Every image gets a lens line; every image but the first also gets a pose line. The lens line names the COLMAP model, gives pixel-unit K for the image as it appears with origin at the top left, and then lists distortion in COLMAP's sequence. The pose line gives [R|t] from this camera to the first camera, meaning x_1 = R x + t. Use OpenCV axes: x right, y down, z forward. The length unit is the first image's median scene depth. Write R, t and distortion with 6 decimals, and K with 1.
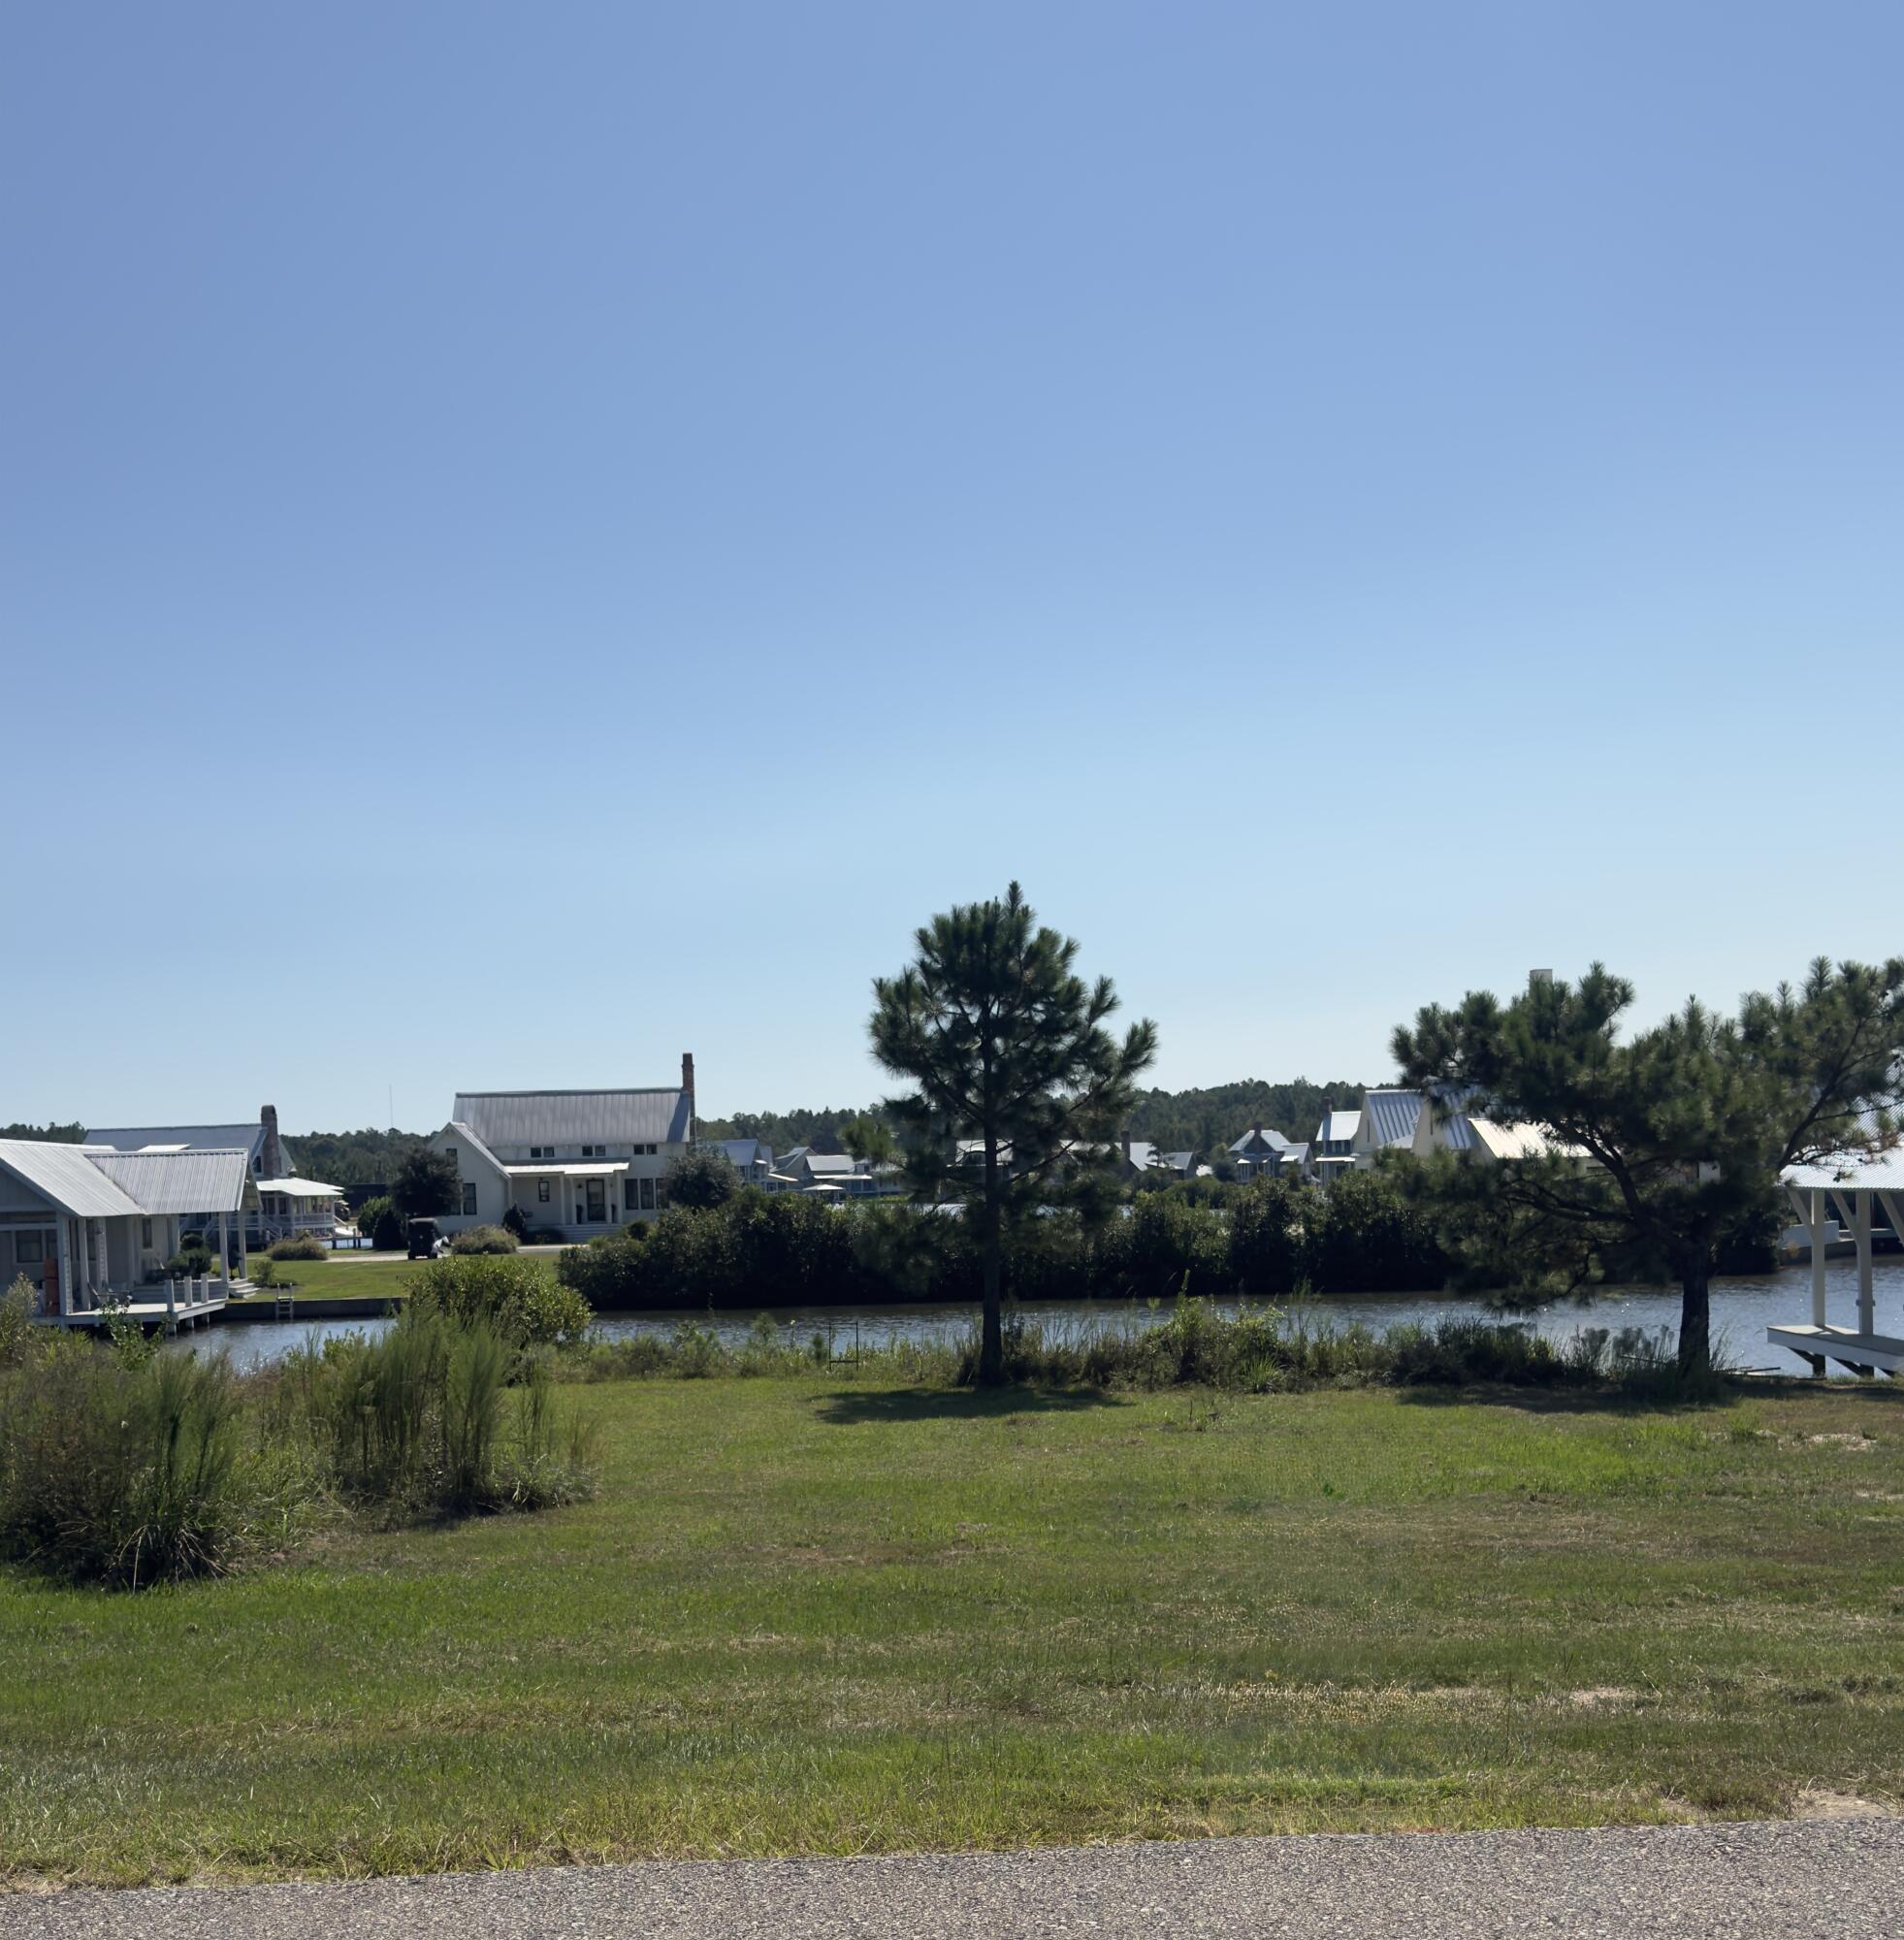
lens RADIAL K [[2658.6, 0, 950.6], [0, 2658.6, 983.3], [0, 0, 1]] dist [-0.070530, 0.000000]
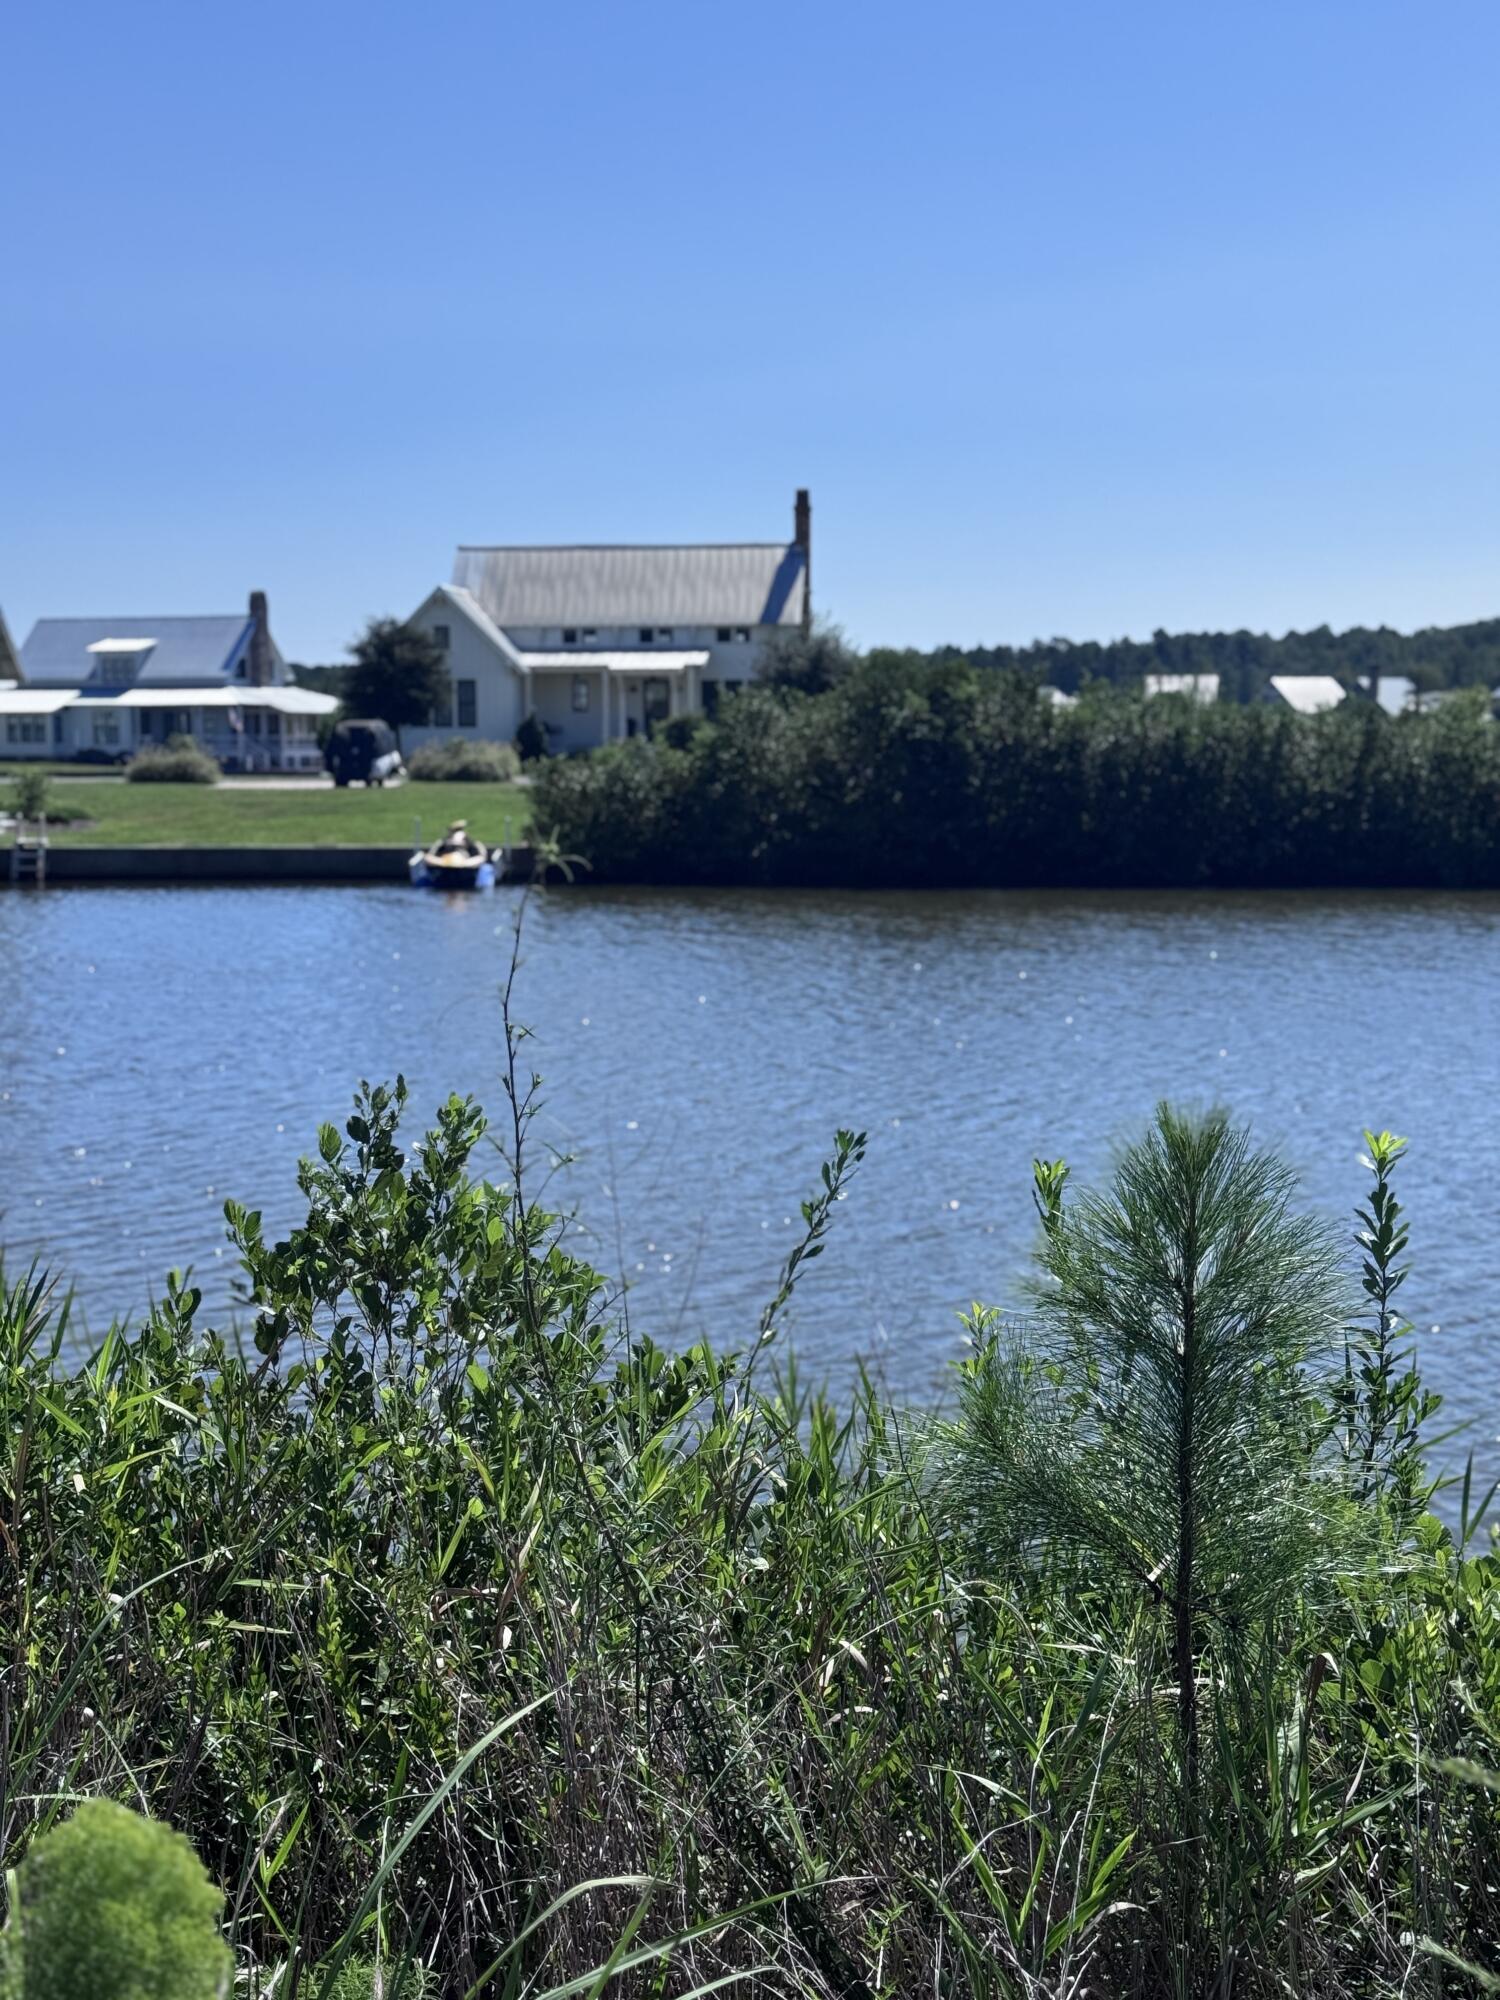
lens RADIAL K [[2752.1, 0, 735.7], [0, 2752.1, 1010.4], [0, 0, 1]] dist [0.326927, 0.000000]
pose [[0.991277, 0.036286, -0.126699, -0.024803], [-0.014354, 0.985358, 0.169895, 0.037920], [0.131009, -0.166594, 0.977283, 0.318040]]
